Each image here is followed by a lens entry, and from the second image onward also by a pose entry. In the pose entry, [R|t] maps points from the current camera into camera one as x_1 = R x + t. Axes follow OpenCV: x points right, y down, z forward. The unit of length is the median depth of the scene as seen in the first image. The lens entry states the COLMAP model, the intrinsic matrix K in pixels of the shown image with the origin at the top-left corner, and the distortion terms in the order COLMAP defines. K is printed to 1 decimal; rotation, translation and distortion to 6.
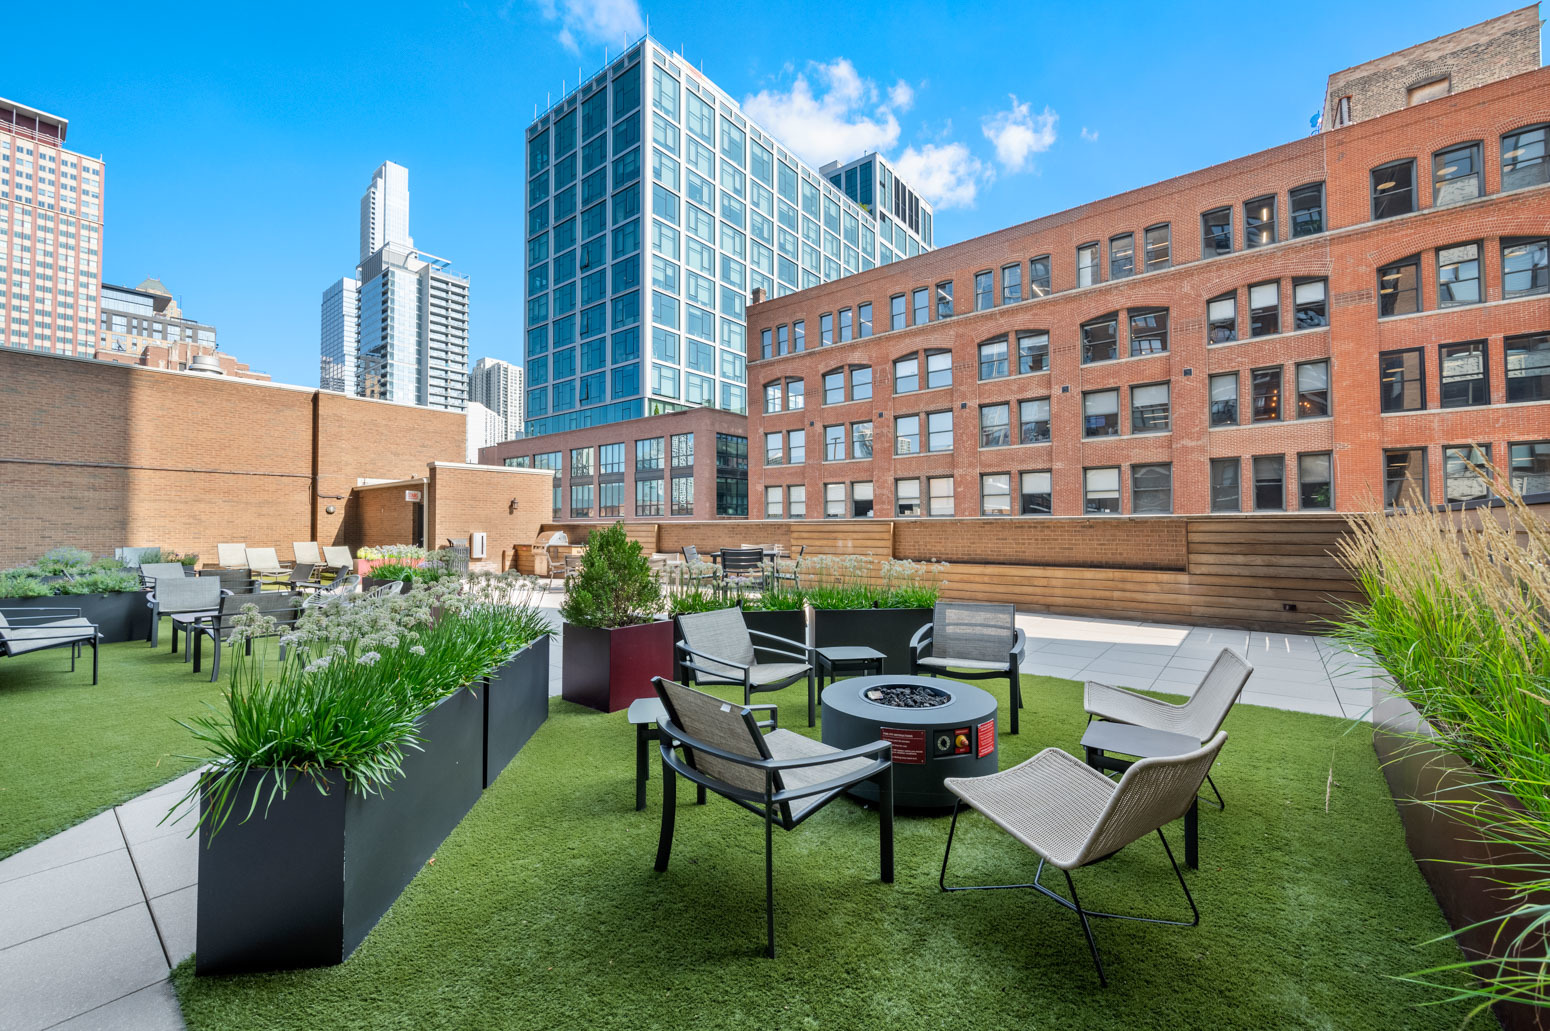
lens RADIAL K [[617.5, 0, 772.6], [0, 617.5, 517.1], [0, 0, 1]] dist [0.000020, -0.000845]
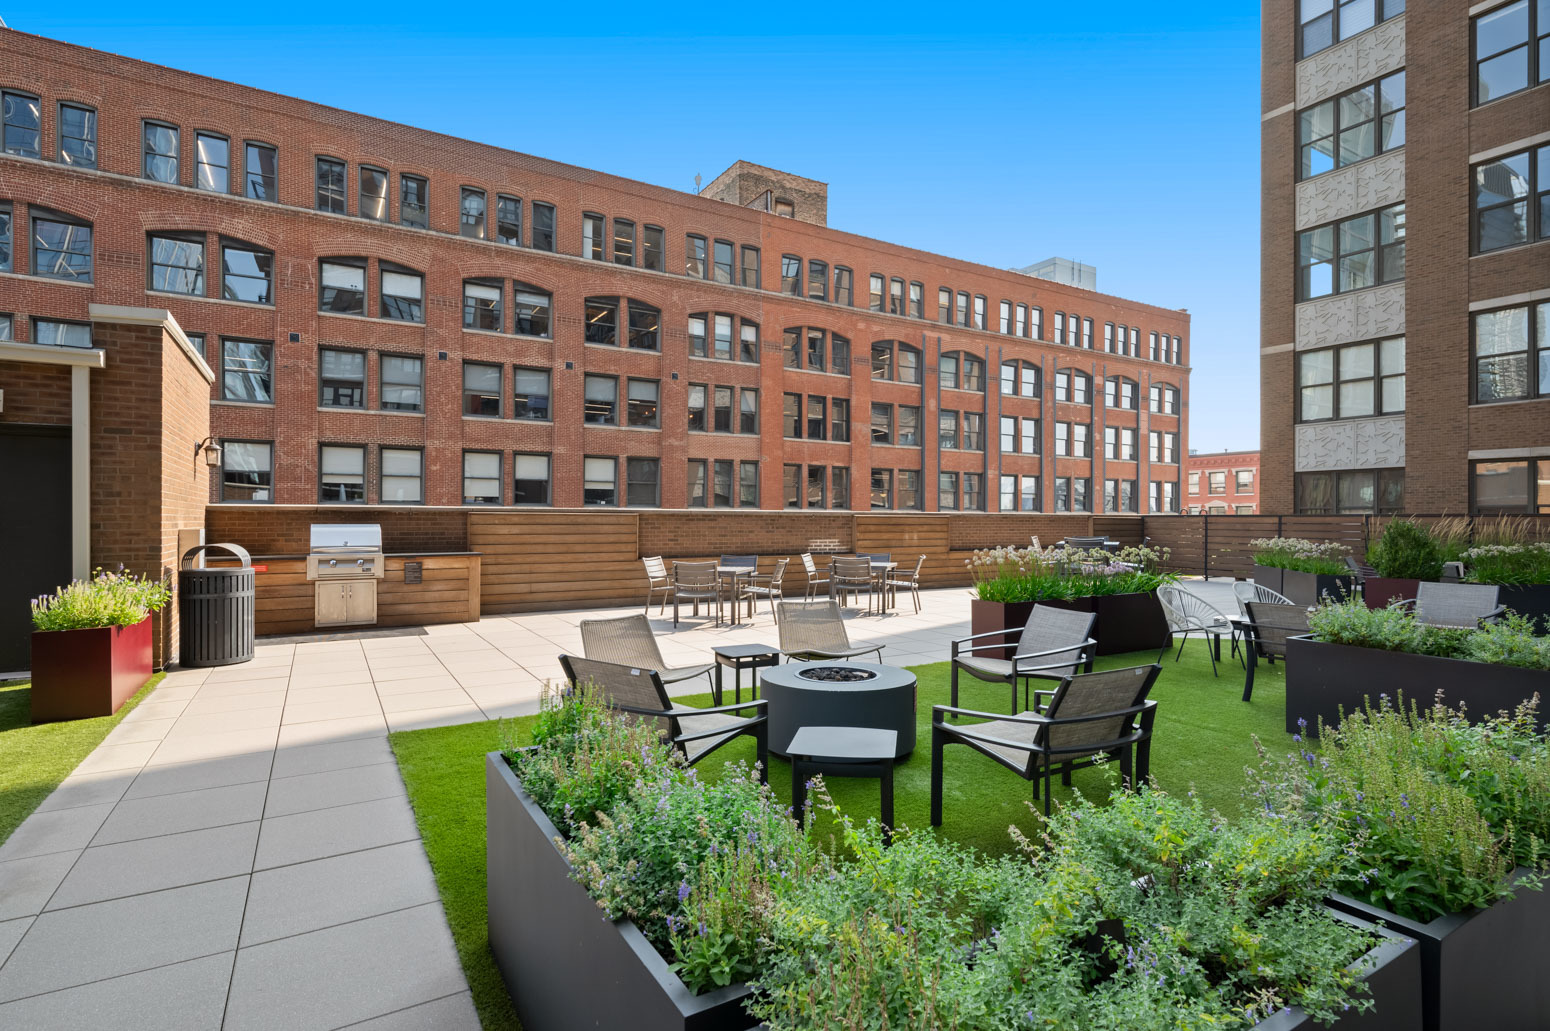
lens RADIAL K [[743.6, 0, 760.2], [0, 743.6, 521.9], [0, 0, 1]] dist [0.001526, 0.000473]
pose [[0.358280, 0.002358, 0.933611, -0.406589], [-0.019836, 0.999790, 0.005087, 0.008033], [-0.933403, -0.020341, 0.358252, 0.330275]]
